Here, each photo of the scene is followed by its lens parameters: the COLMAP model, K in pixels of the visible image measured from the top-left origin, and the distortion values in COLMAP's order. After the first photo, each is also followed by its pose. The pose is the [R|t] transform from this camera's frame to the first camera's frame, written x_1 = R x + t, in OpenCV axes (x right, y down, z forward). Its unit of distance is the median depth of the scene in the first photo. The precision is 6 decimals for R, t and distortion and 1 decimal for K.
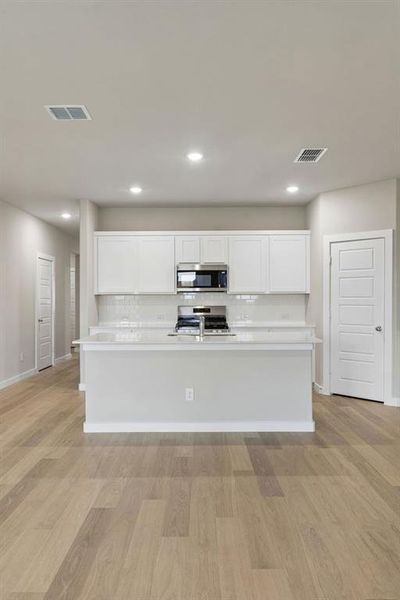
lens RADIAL K [[433.2, 0, 202.7], [0, 433.2, 297.9], [0, 0, 1]] dist [0.002136, 0.000317]
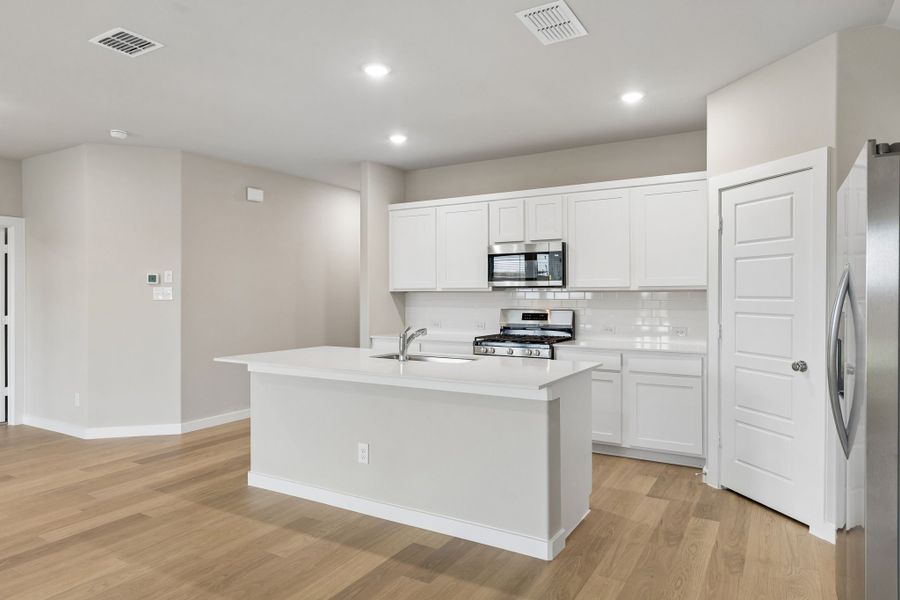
lens RADIAL K [[571.6, 0, 451.5], [0, 571.6, 293.3], [0, 0, 1]] dist [-0.006286, 0.002901]
pose [[0.859265, 0.000782, -0.511530, 0.377770], [-0.001416, 0.999999, -0.000850, -0.005175], [0.511529, 0.001455, 0.859265, 0.271417]]
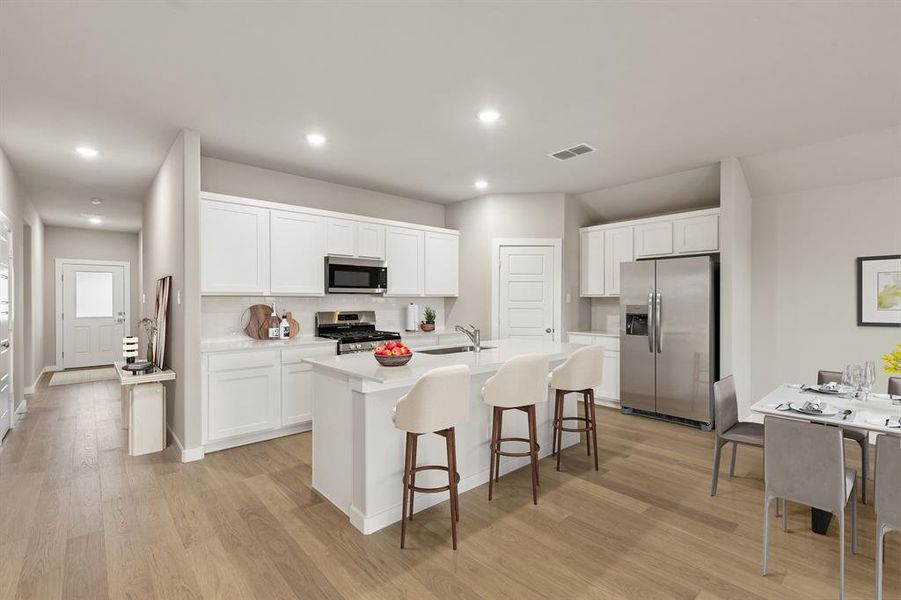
lens RADIAL K [[407.5, 0, 457.7], [0, 407.5, 302.6], [0, 0, 1]] dist [0.011855, -0.000452]
pose [[0.739098, -0.000999, 0.673597, -0.416125], [-0.003835, 0.999976, 0.005690, -0.002913], [-0.673586, -0.006788, 0.739077, 0.388998]]
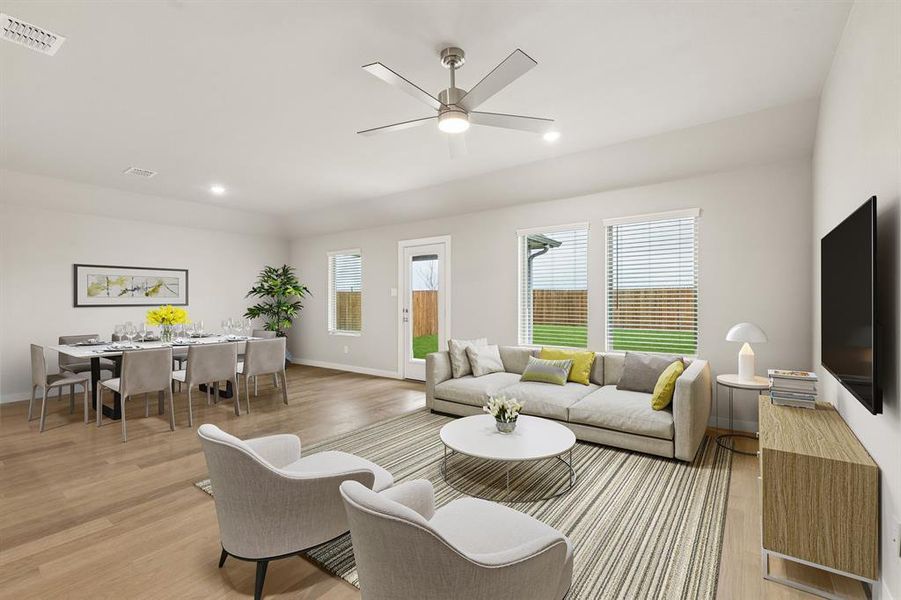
lens RADIAL K [[407.5, 0, 450.5], [0, 407.5, 300.0], [0, 0, 1]] dist [0.011855, -0.000452]
pose [[-0.799940, 0.002523, 0.600074, -0.775473], [0.001344, 0.999996, -0.002414, 0.013046], [-0.600078, -0.001125, -0.799941, 0.673044]]
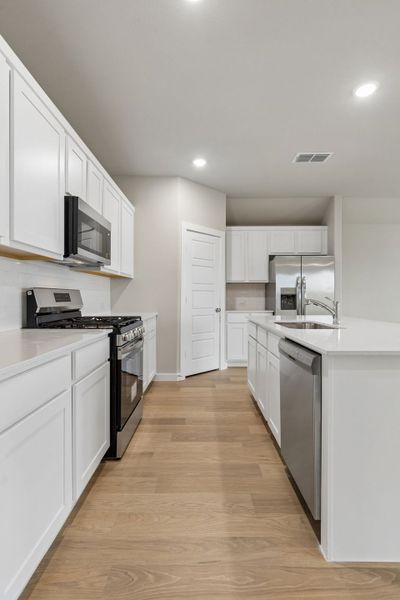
lens RADIAL K [[303.7, 0, 199.8], [0, 303.7, 299.5], [0, 0, 1]] dist [0.003336, 0.001094]
pose [[0.005765, -0.006124, 0.999965, -0.434351], [-0.004820, 0.999969, 0.006152, 0.033658], [-0.999972, -0.004855, 0.005735, 0.993188]]
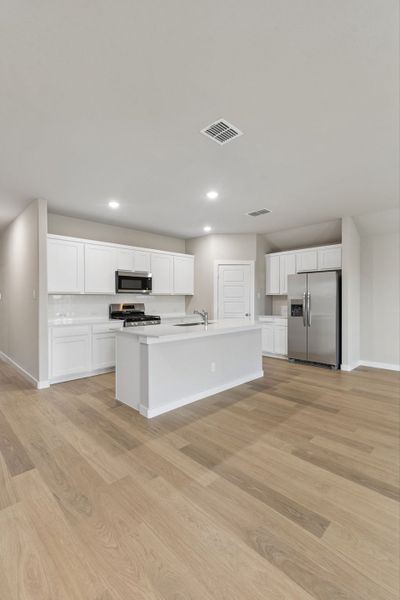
lens RADIAL K [[271.4, 0, 202.6], [0, 271.4, 300.4], [0, 0, 1]] dist [0.011855, -0.000452]
pose [[0.708138, -0.003402, 0.706066, -0.502294], [-0.002115, 0.999974, 0.006940, 0.002905], [-0.706071, -0.006408, 0.708112, 0.312530]]
